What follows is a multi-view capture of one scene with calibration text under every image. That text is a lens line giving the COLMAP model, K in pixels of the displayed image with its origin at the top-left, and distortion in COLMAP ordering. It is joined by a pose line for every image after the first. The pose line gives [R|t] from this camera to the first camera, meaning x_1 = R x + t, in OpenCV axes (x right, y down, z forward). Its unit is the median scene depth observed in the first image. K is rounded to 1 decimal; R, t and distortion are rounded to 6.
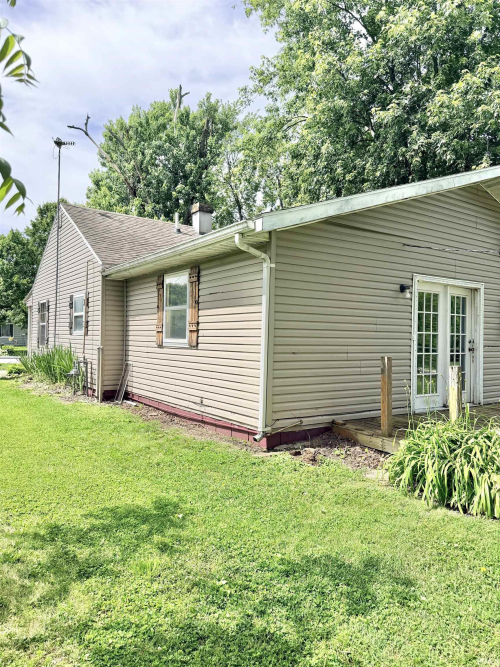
lens RADIAL K [[468.5, 0, 249.6], [0, 468.5, 332.0], [0, 0, 1]] dist [0.052617, -0.020349]
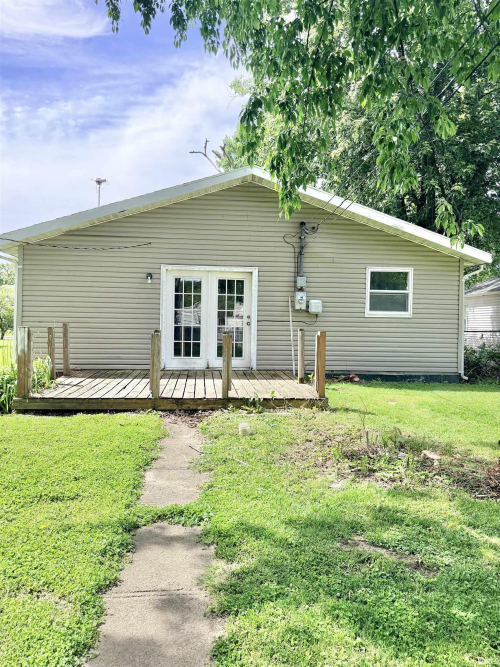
lens RADIAL K [[468.5, 0, 250.3], [0, 468.5, 331.7], [0, 0, 1]] dist [0.052617, -0.020349]
pose [[0.860893, 0.018024, -0.508467, 1.152382], [-0.005702, 0.999651, 0.025781, 0.028692], [0.508754, -0.019296, 0.860696, -0.019485]]
